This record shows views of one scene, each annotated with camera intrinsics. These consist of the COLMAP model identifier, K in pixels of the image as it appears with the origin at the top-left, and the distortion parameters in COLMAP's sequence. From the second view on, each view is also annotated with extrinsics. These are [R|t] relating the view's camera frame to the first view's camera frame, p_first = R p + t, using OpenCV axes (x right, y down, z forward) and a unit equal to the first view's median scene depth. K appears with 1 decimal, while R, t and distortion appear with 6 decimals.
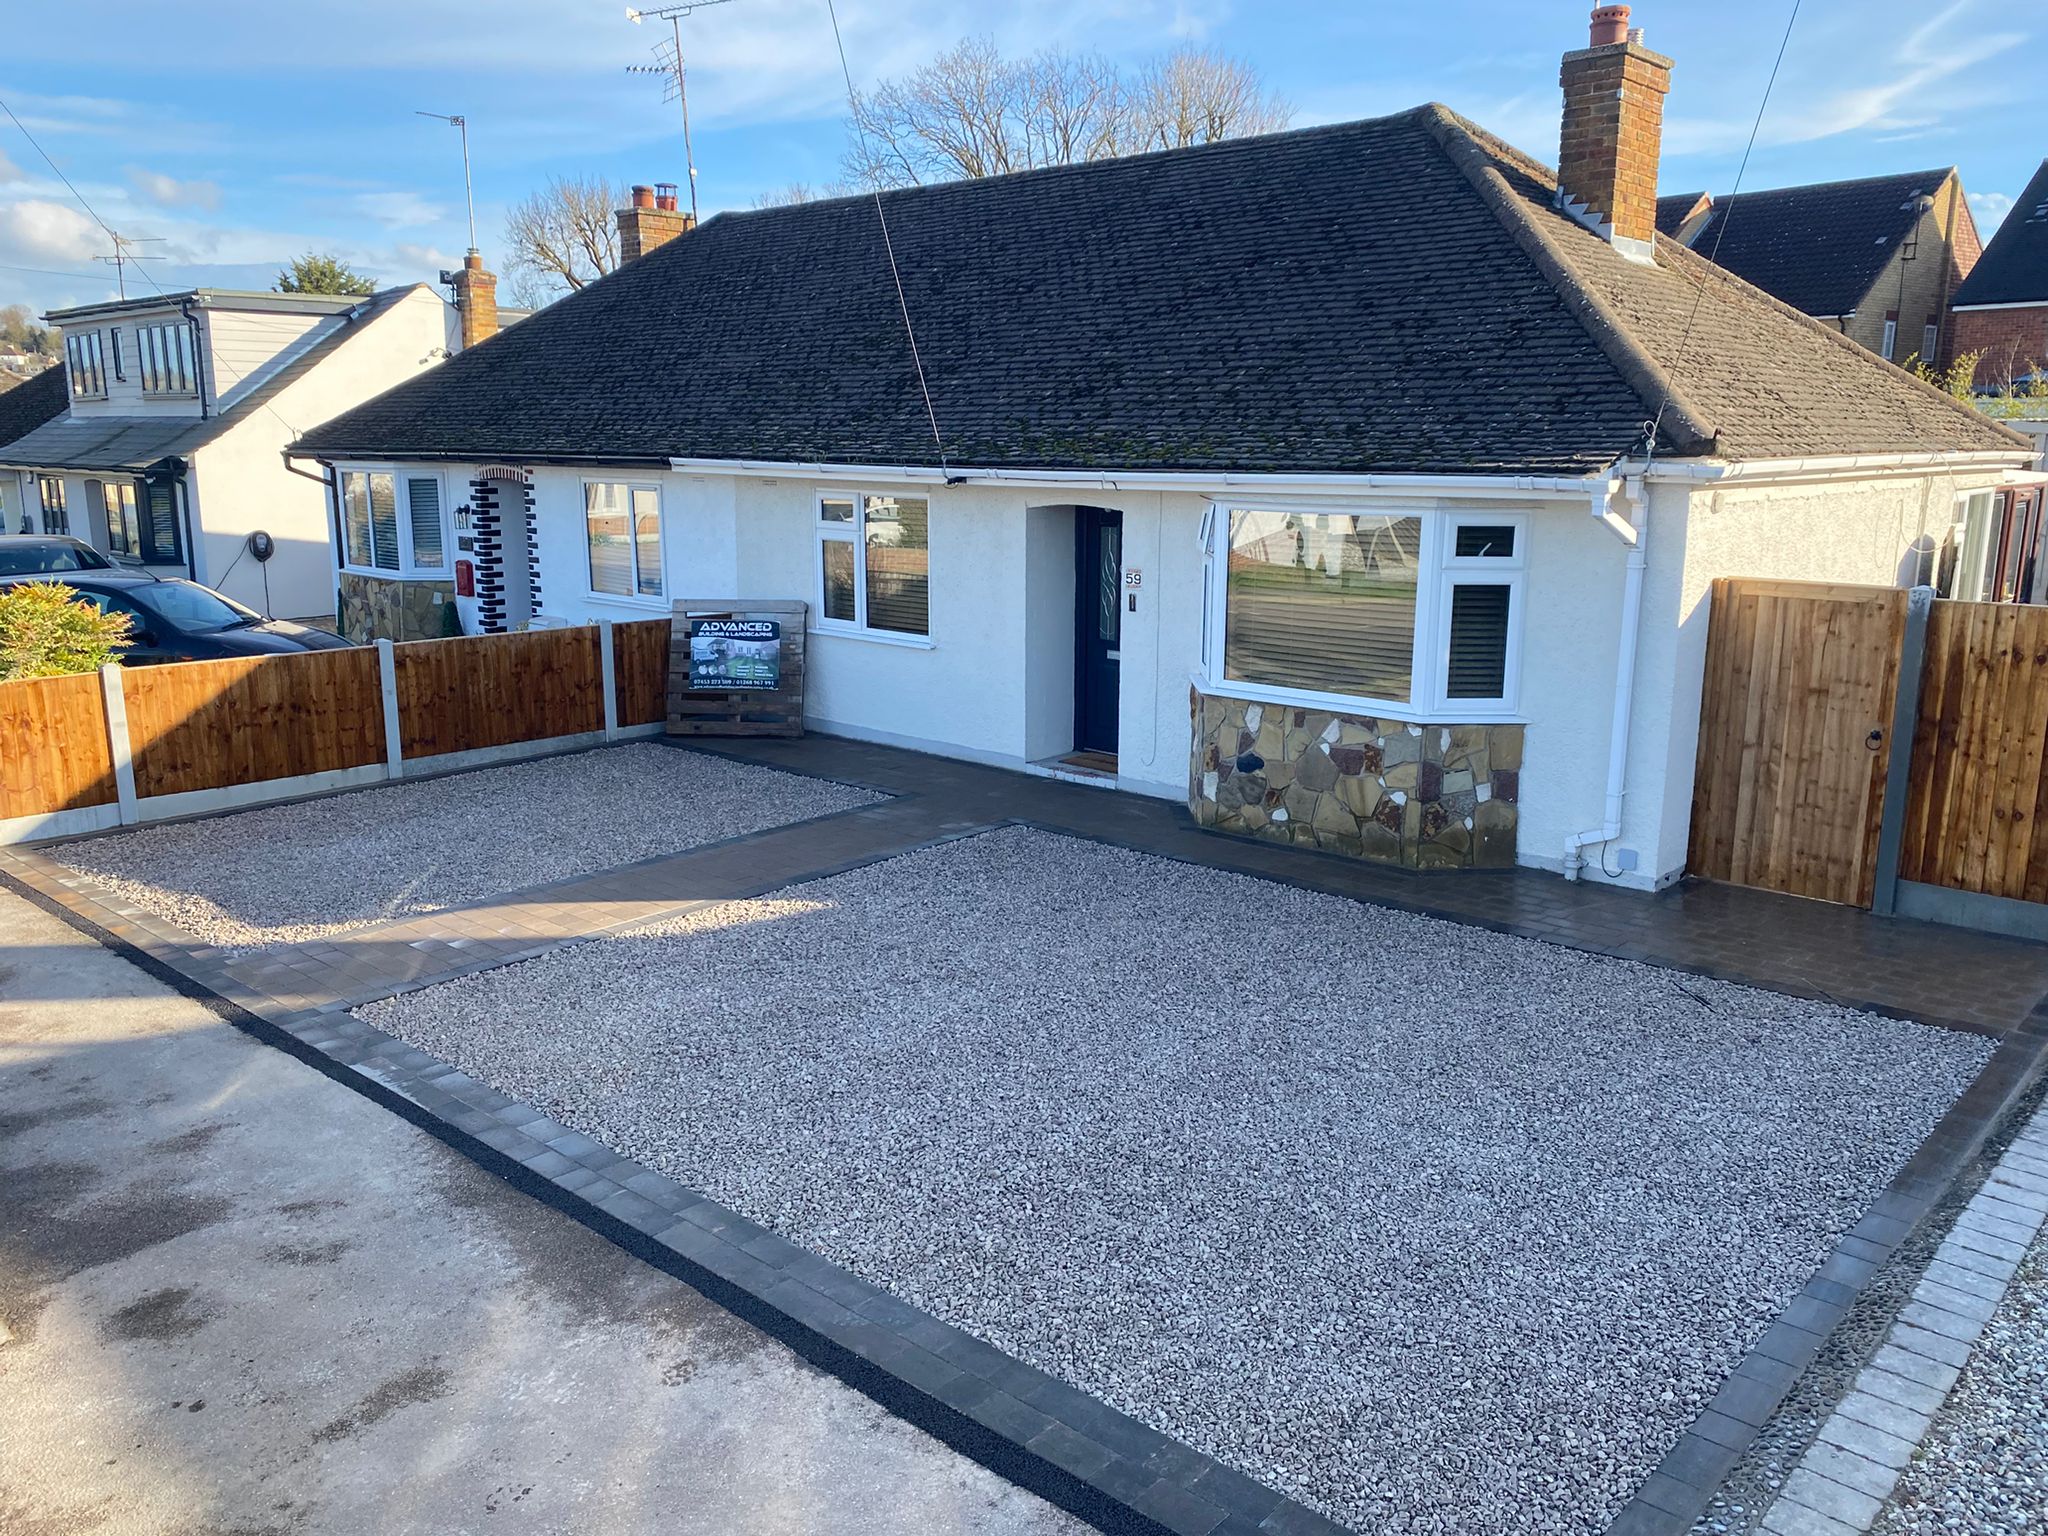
lens RADIAL K [[1582.9, 0, 1024.0], [0, 1582.9, 768.0], [0, 0, 1]] dist [0.051100, -0.076986]
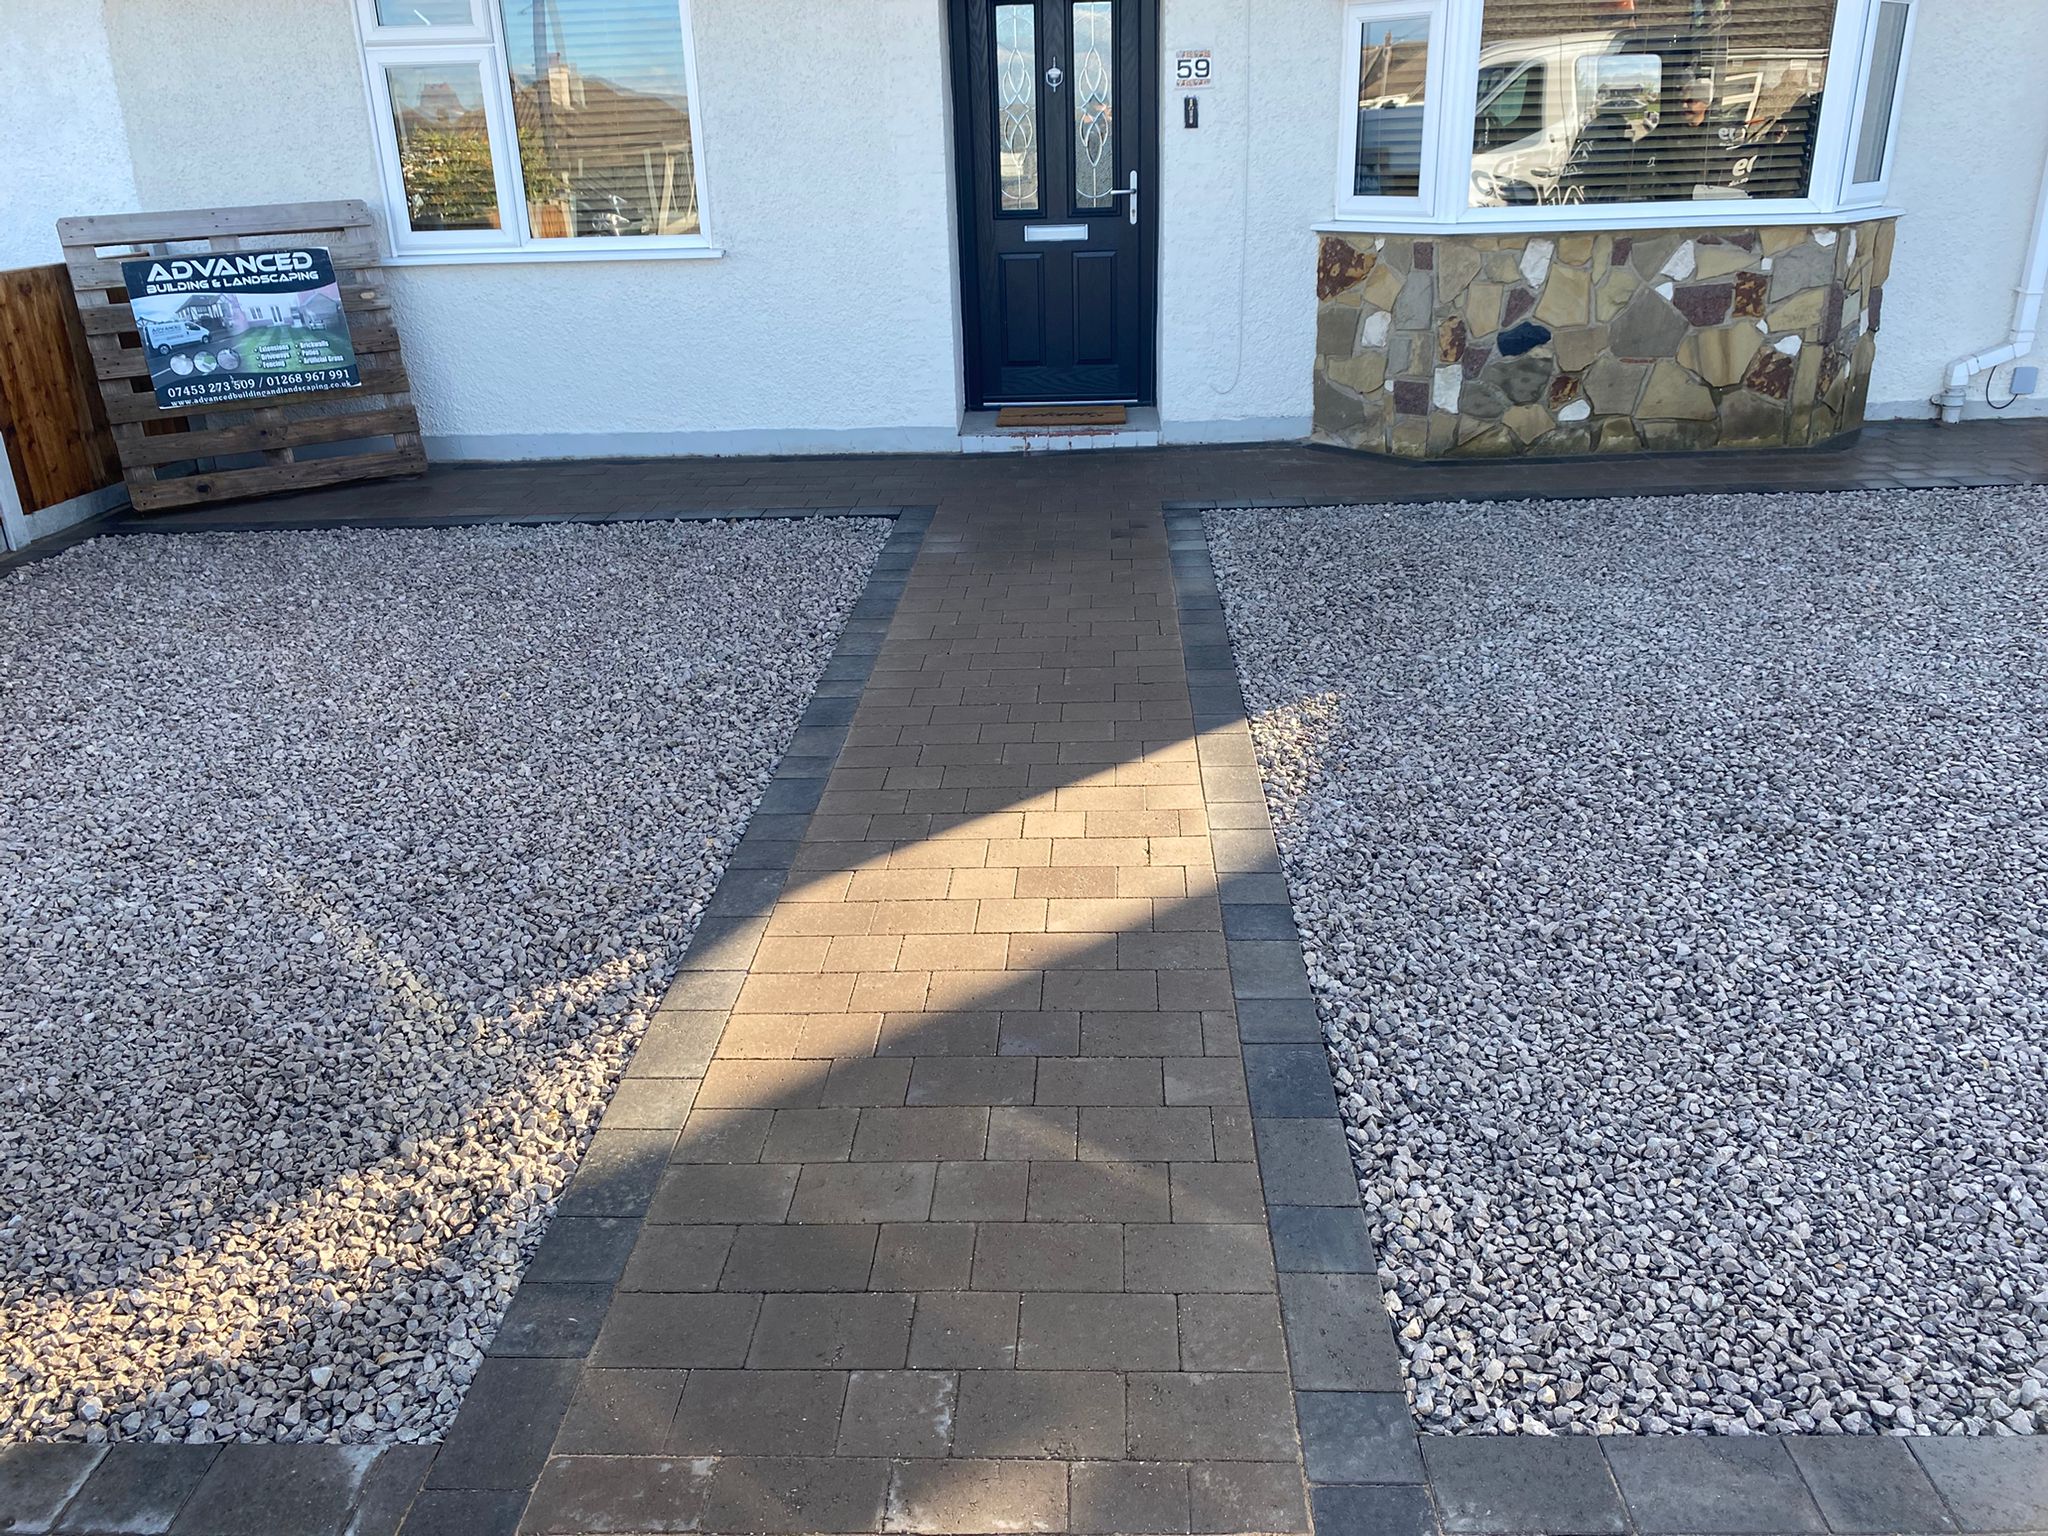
lens RADIAL K [[1582.9, 0, 1024.0], [0, 1582.9, 768.0], [0, 0, 1]] dist [0.051100, -0.076986]
pose [[0.760766, -0.268574, 0.590850, -0.432465], [0.167226, 0.960740, 0.221393, -0.012562], [-0.627113, -0.069623, 0.775810, 0.610634]]
